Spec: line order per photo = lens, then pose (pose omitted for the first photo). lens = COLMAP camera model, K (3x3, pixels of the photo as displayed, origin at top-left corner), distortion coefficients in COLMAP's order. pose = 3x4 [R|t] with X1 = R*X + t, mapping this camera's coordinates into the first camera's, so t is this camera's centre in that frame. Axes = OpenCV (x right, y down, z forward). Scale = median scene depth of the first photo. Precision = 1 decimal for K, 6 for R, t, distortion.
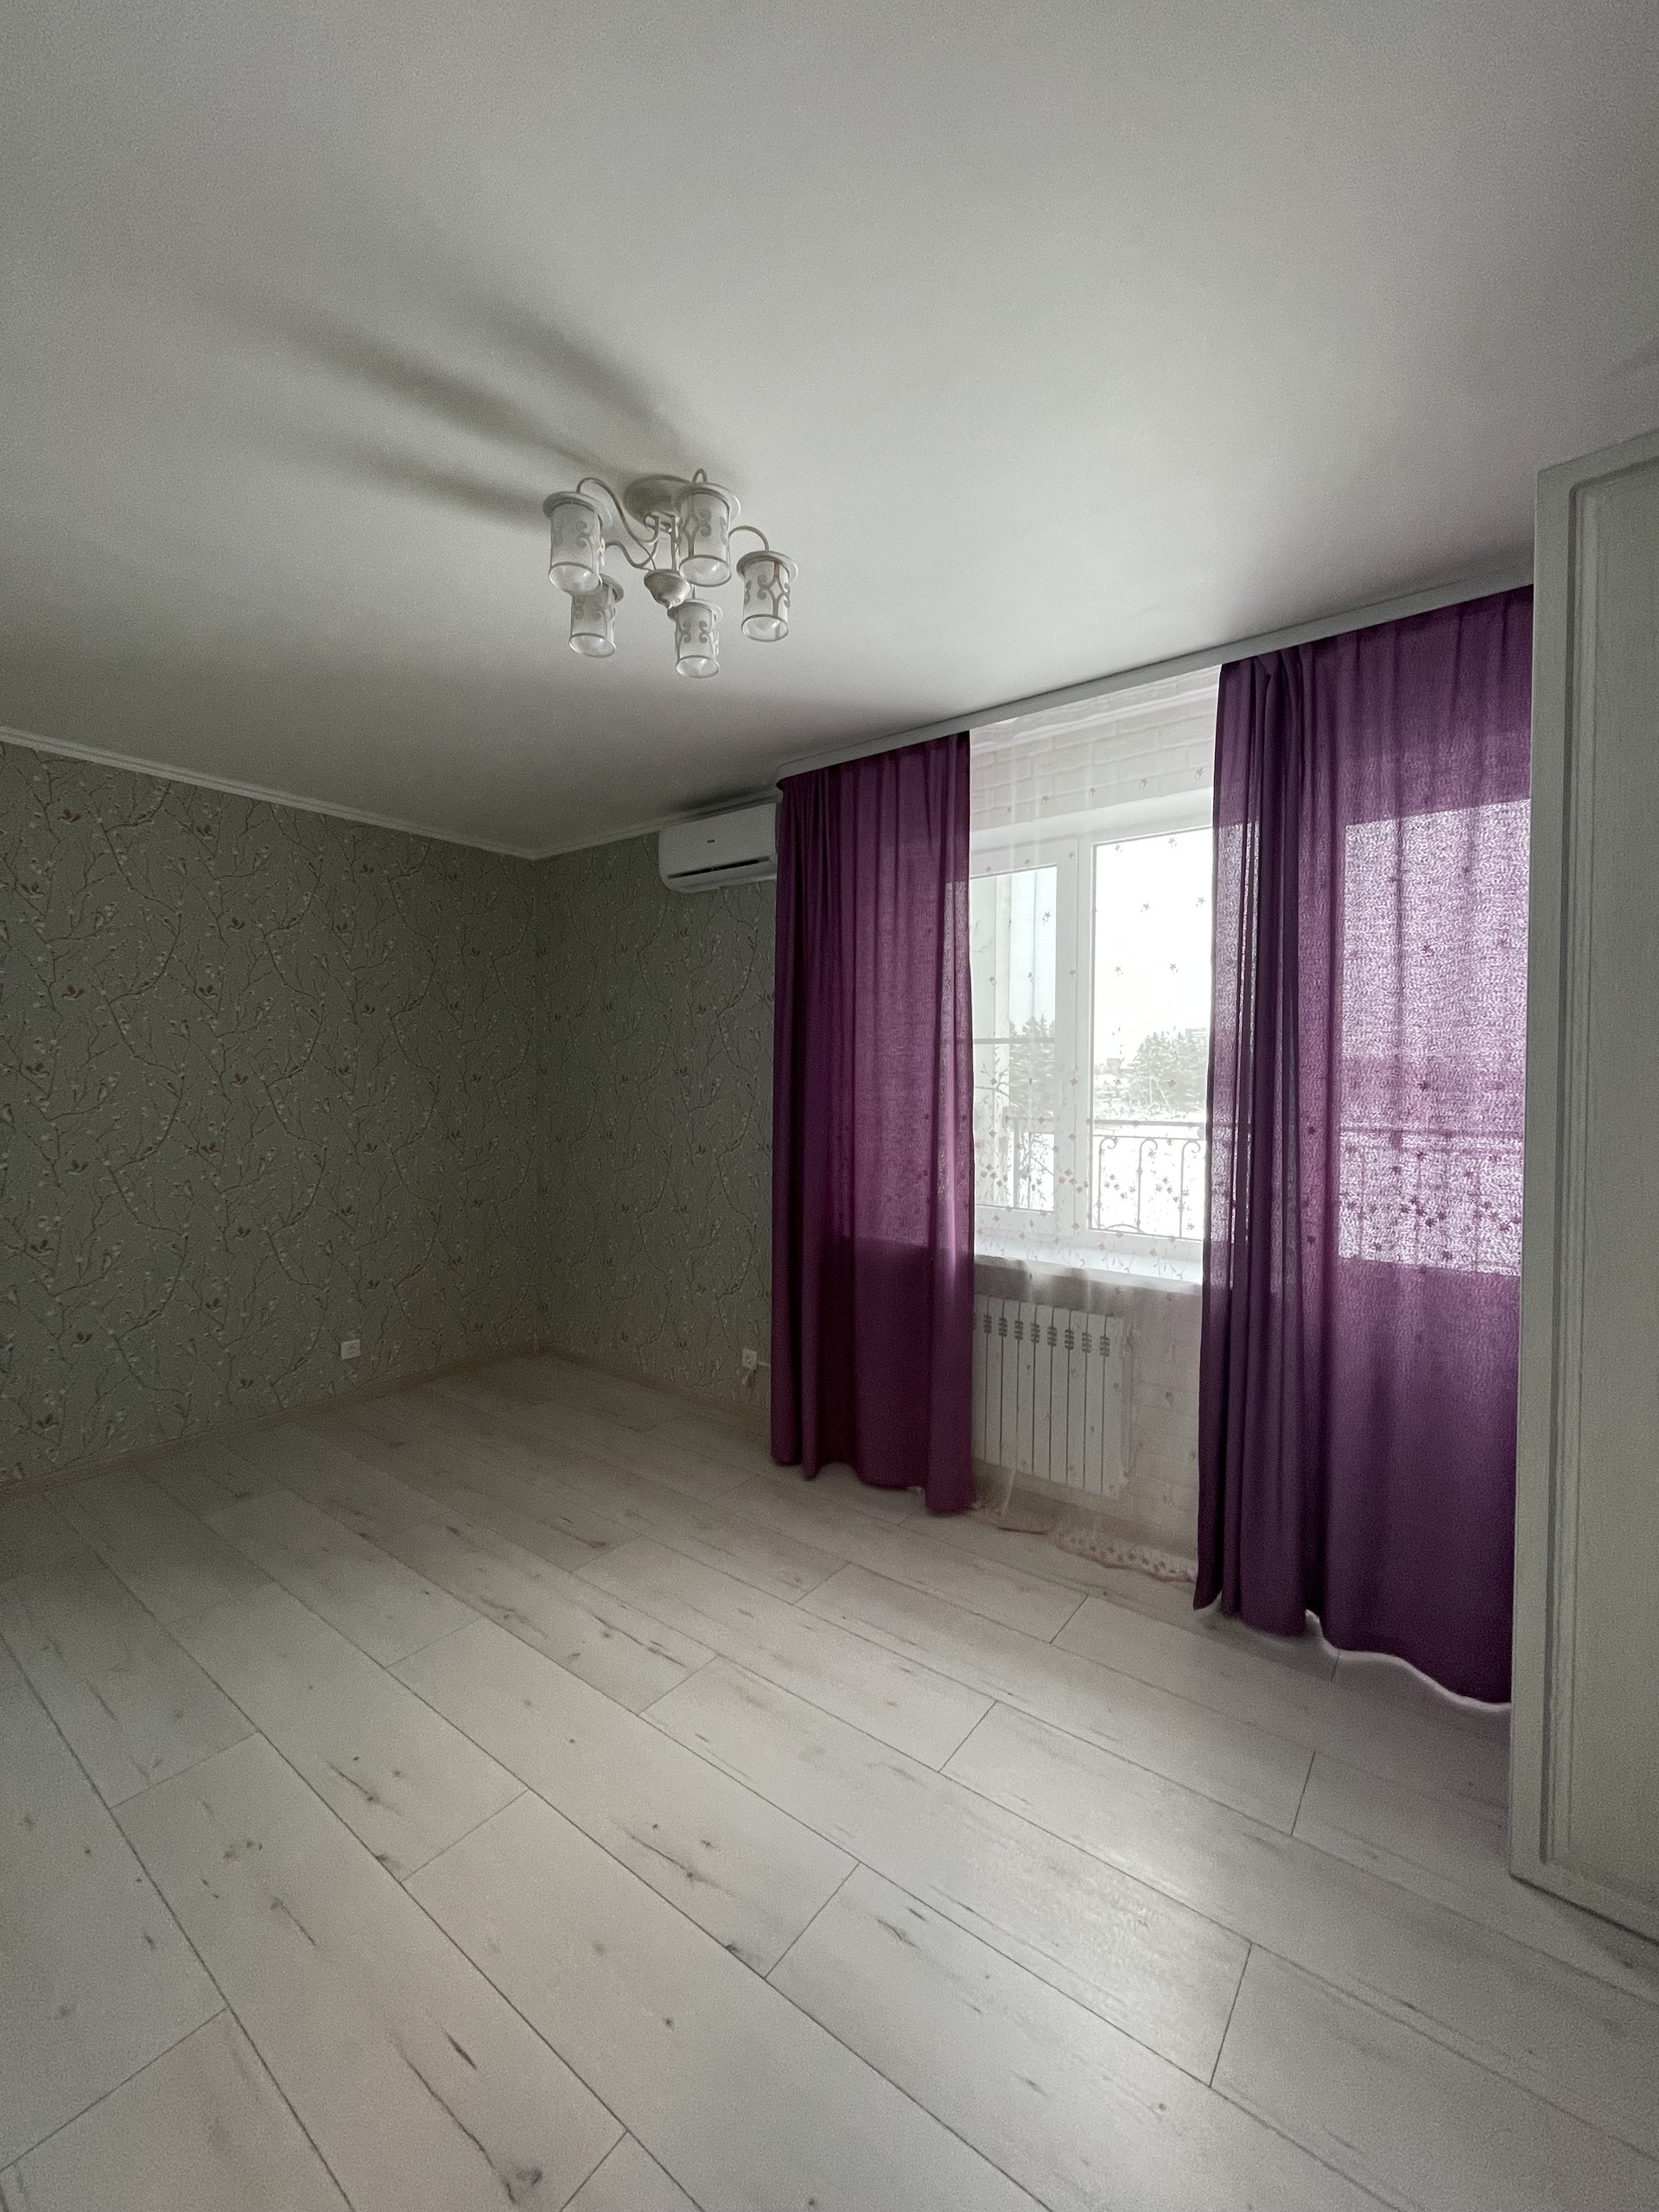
lens RADIAL K [[888.5, 0, 826.5], [0, 888.5, 1100.0], [0, 0, 1]] dist [-0.005933, 0.000794]
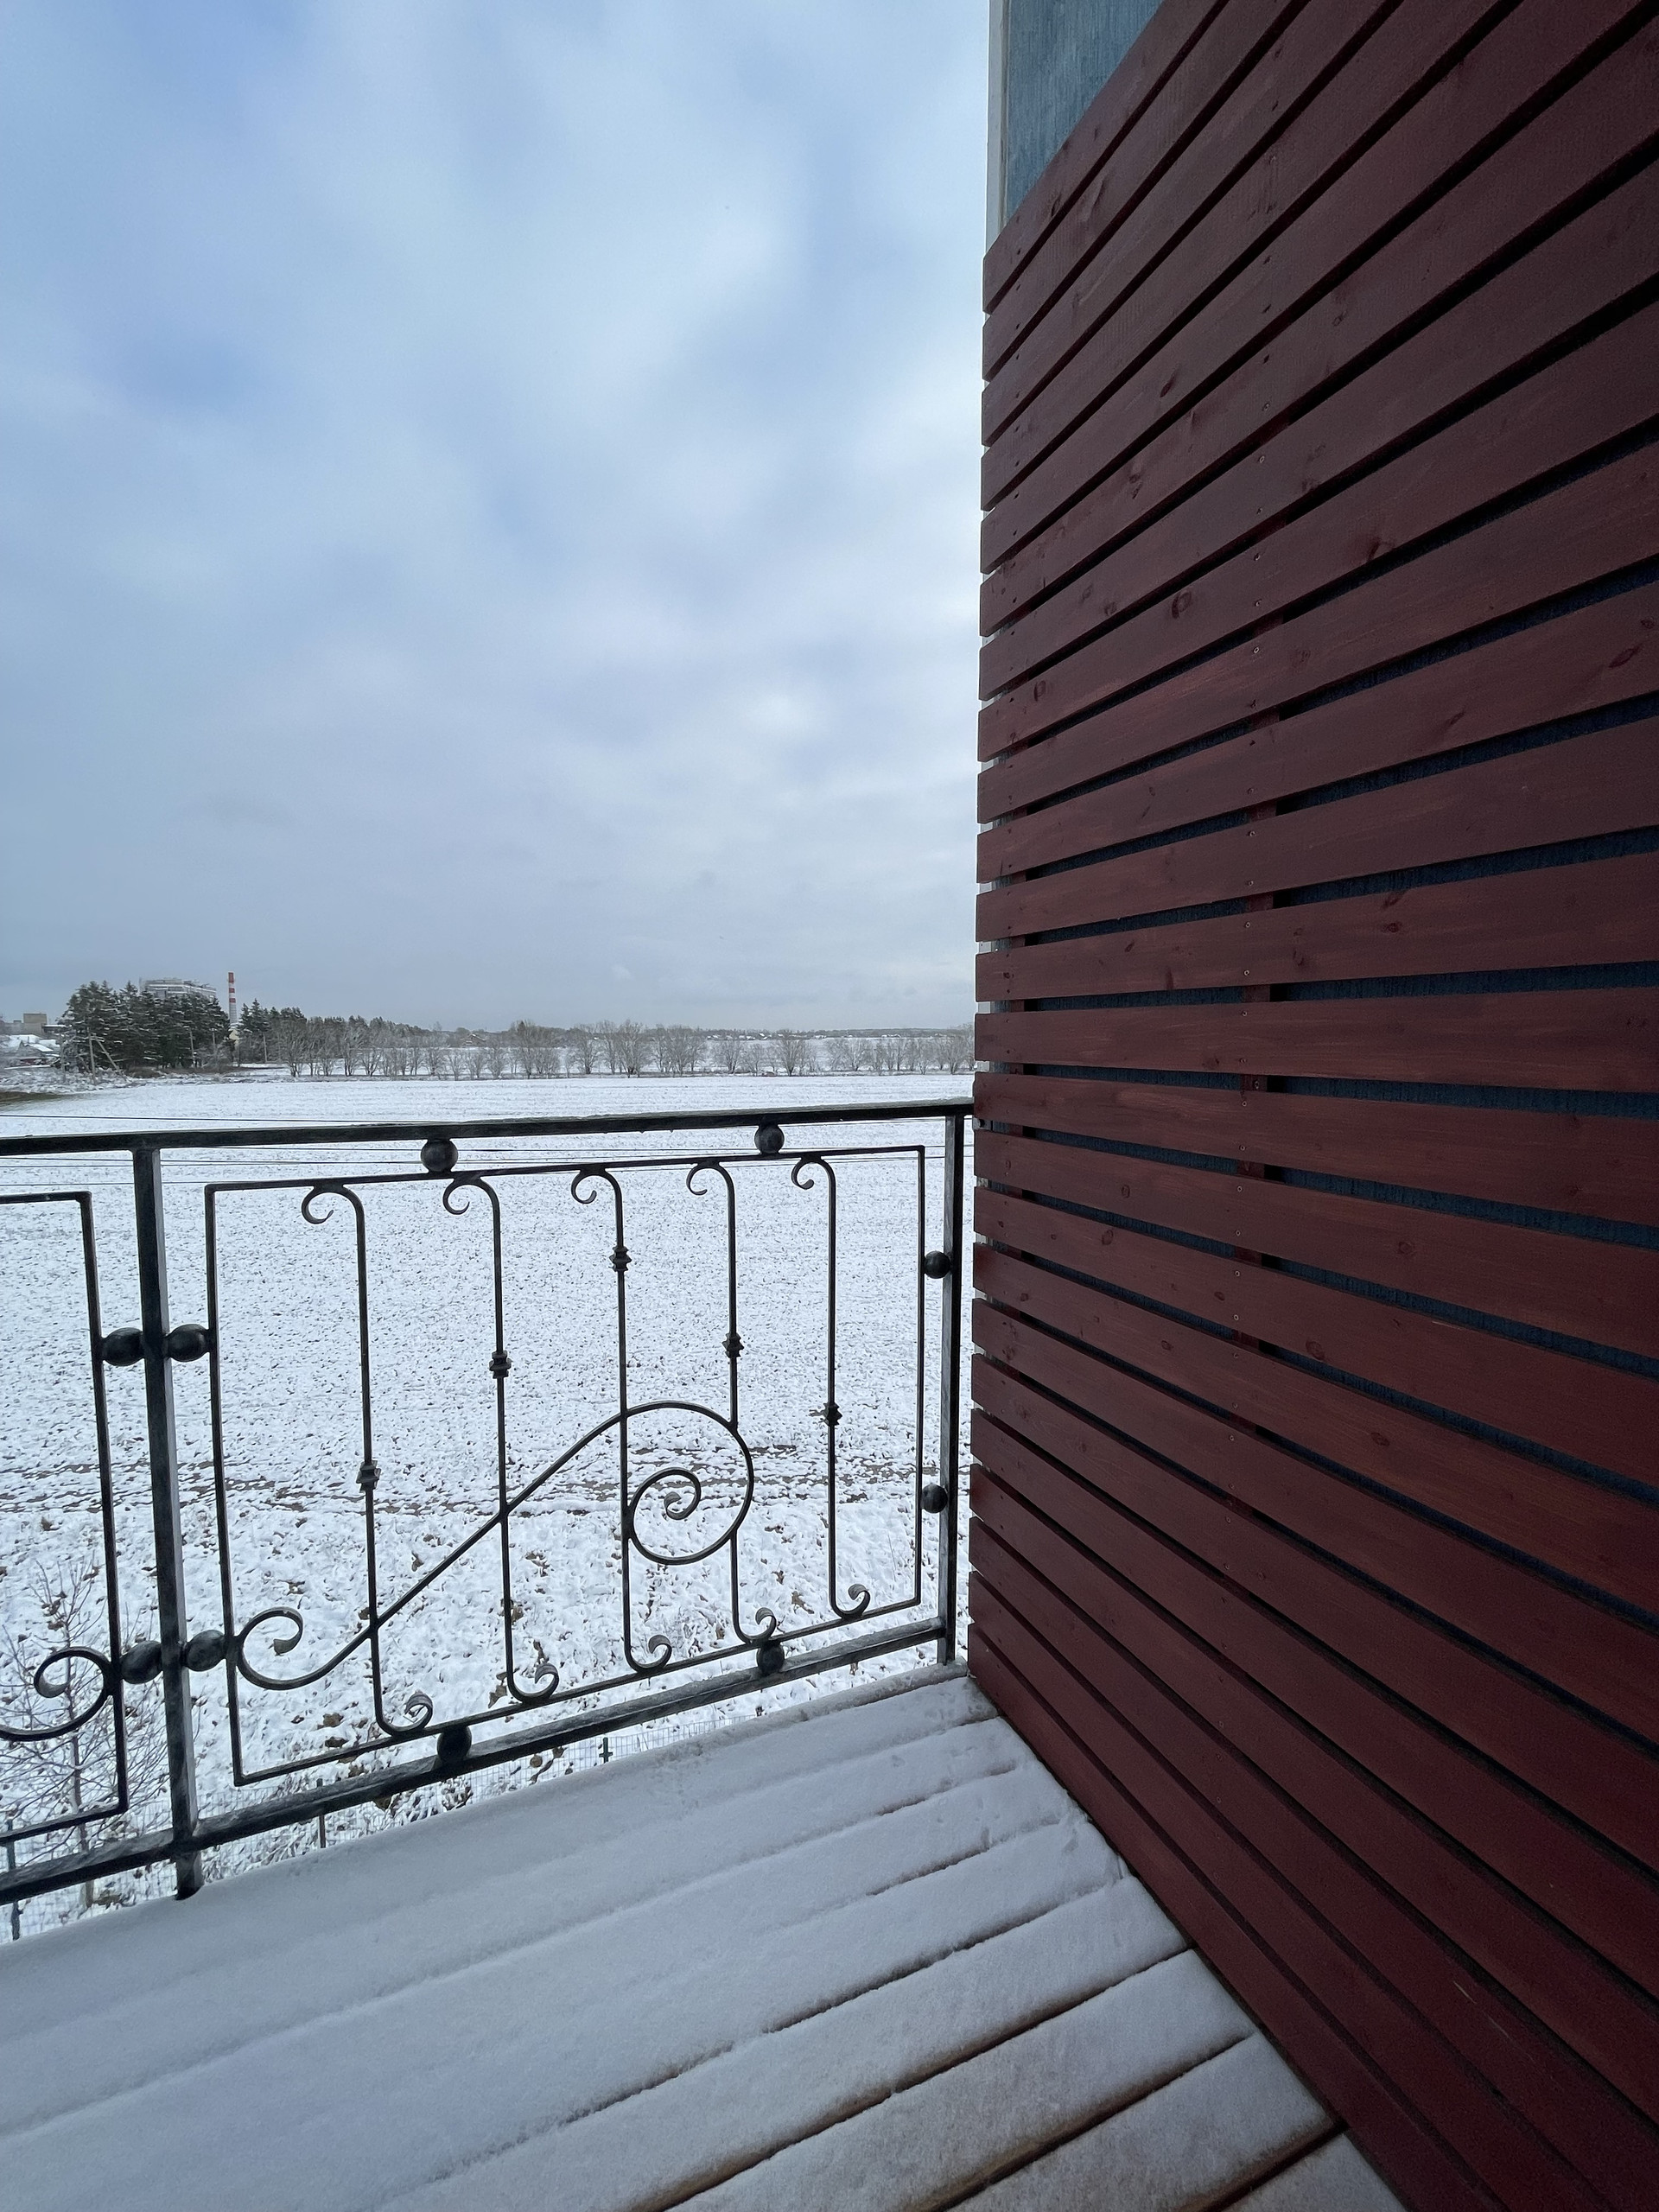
lens RADIAL K [[888.5, 0, 829.4], [0, 888.5, 1099.1], [0, 0, 1]] dist [-0.005933, 0.000794]
pose [[0.504560, -0.065168, 0.860913, 0.227030], [0.026697, 0.997848, 0.059888, 0.002029], [-0.862964, -0.007233, 0.505214, 0.378388]]
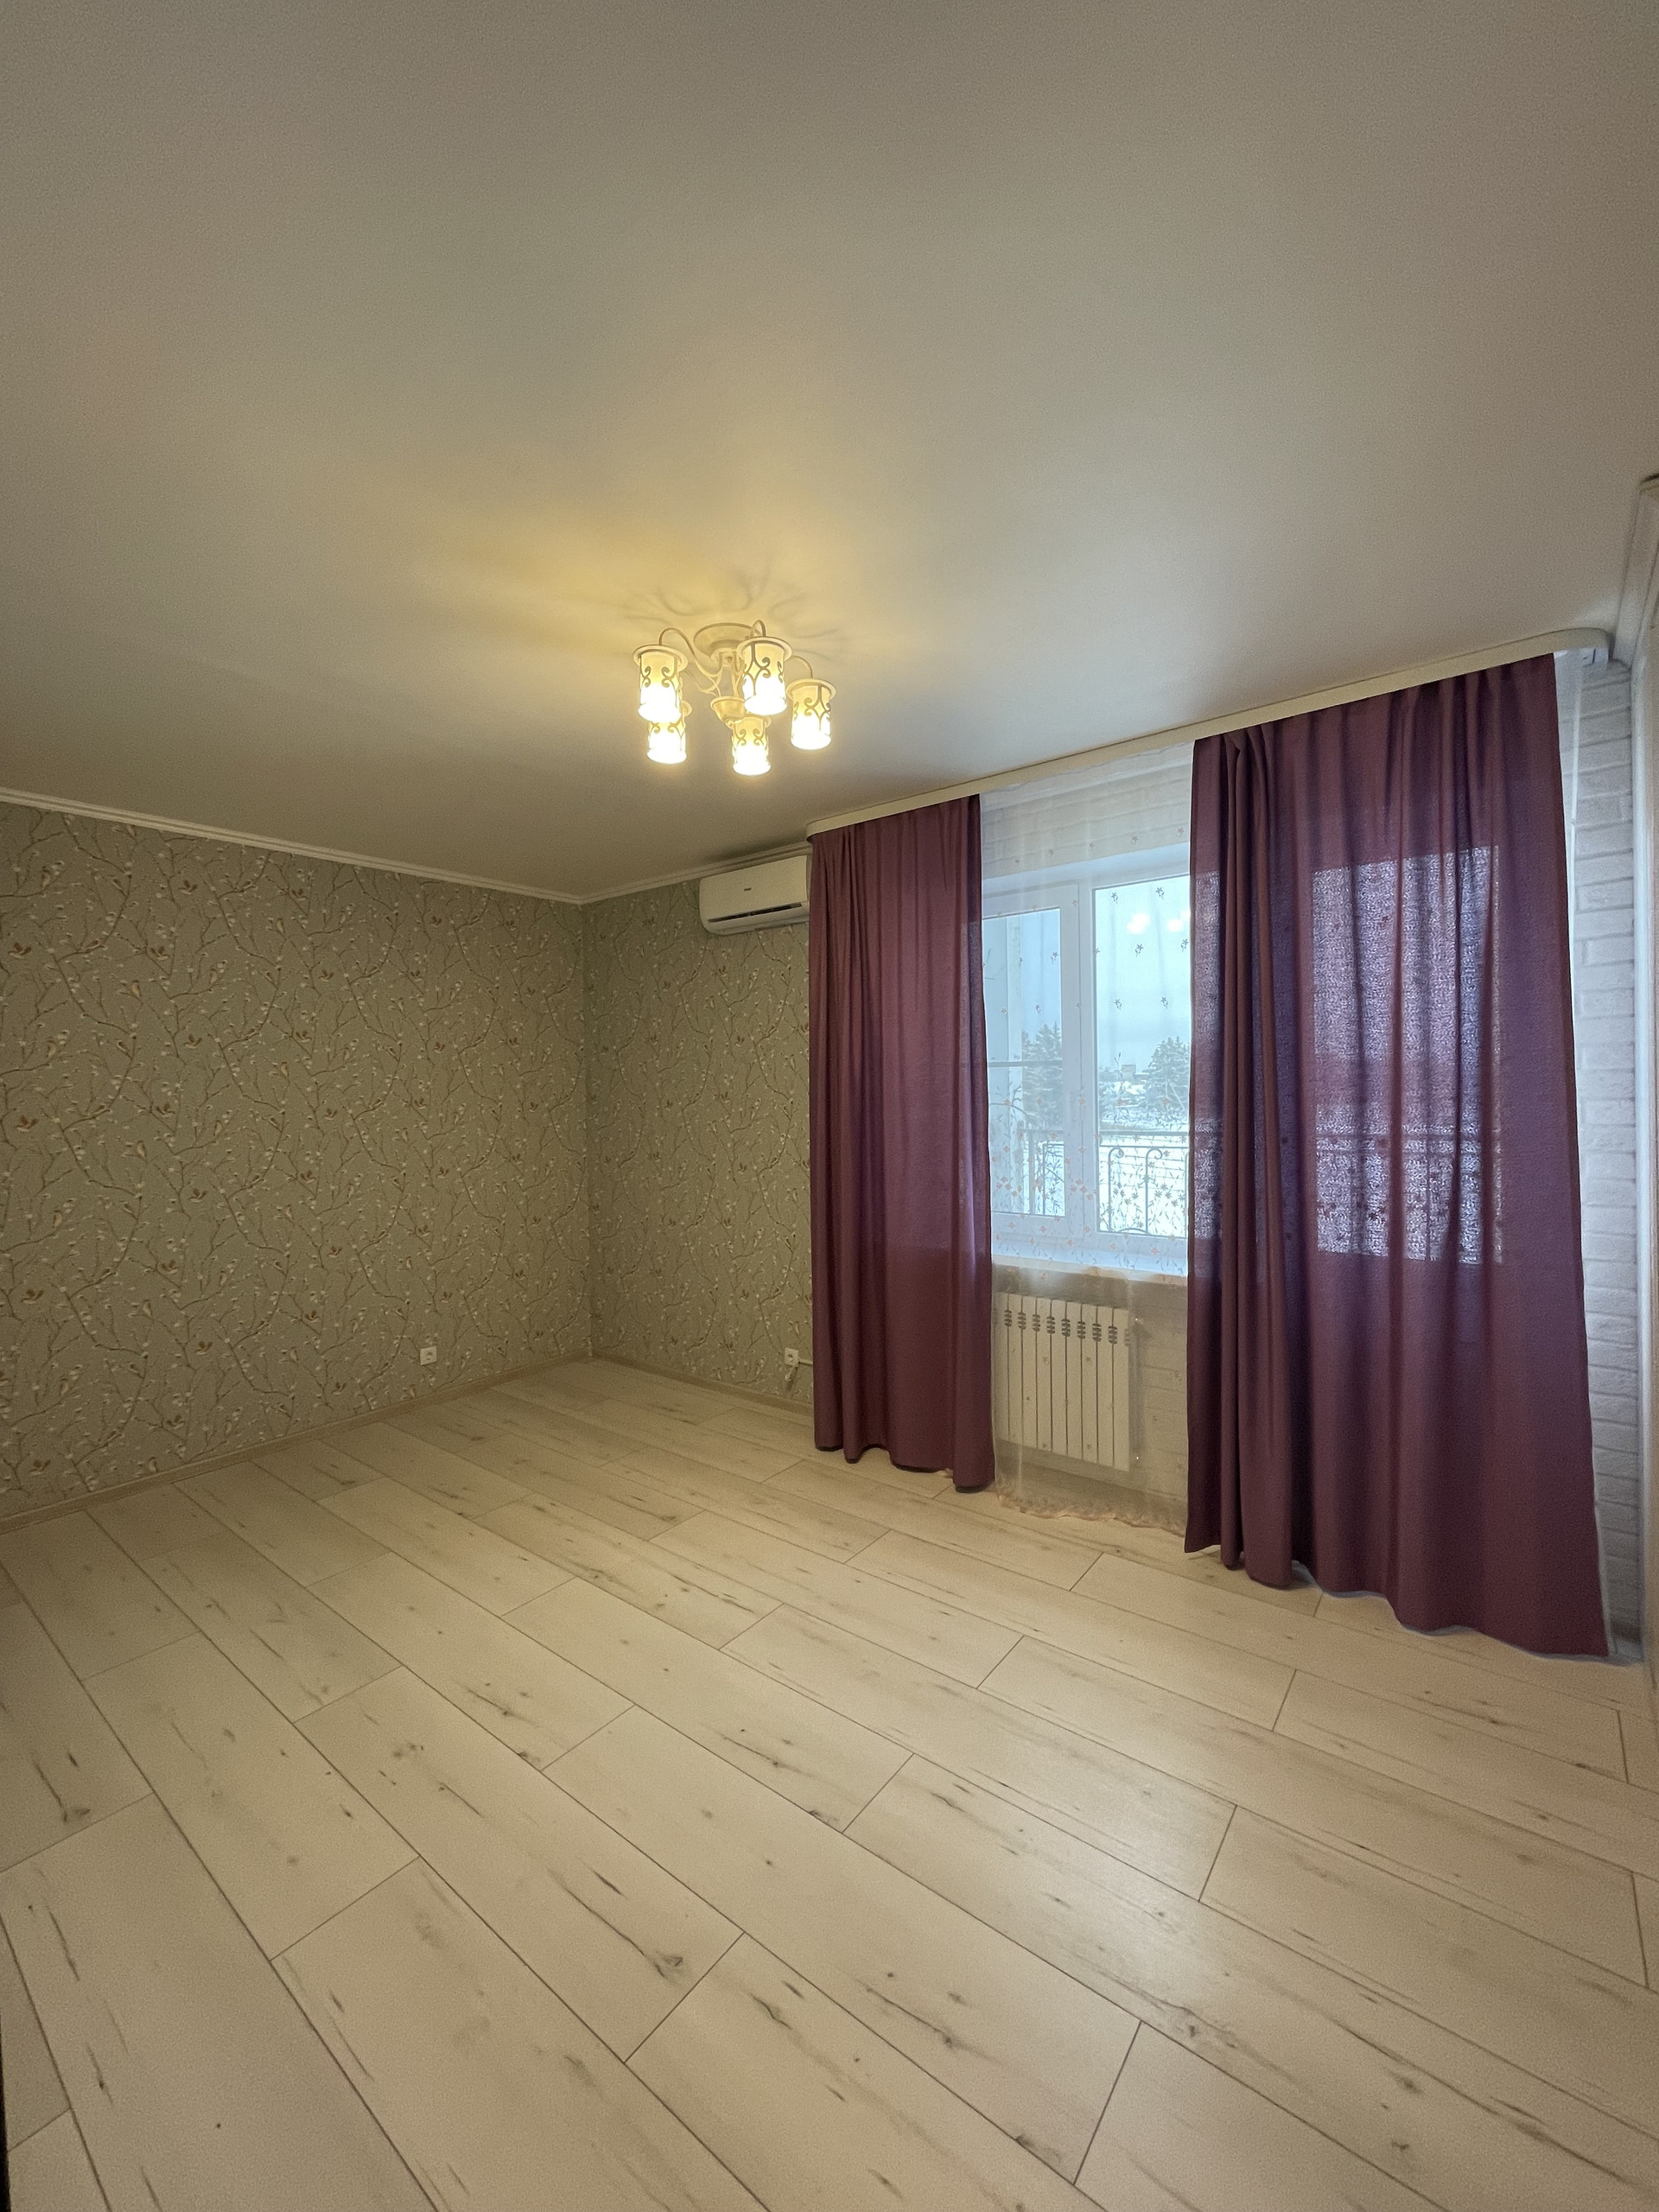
lens RADIAL K [[888.5, 0, 826.9], [0, 888.5, 1102.5], [0, 0, 1]] dist [-0.005933, 0.000794]
pose [[0.999626, -0.022427, -0.015626, -0.024661], [0.022243, 0.999683, -0.011812, -0.011831], [0.015886, 0.011460, 0.999808, -0.131923]]
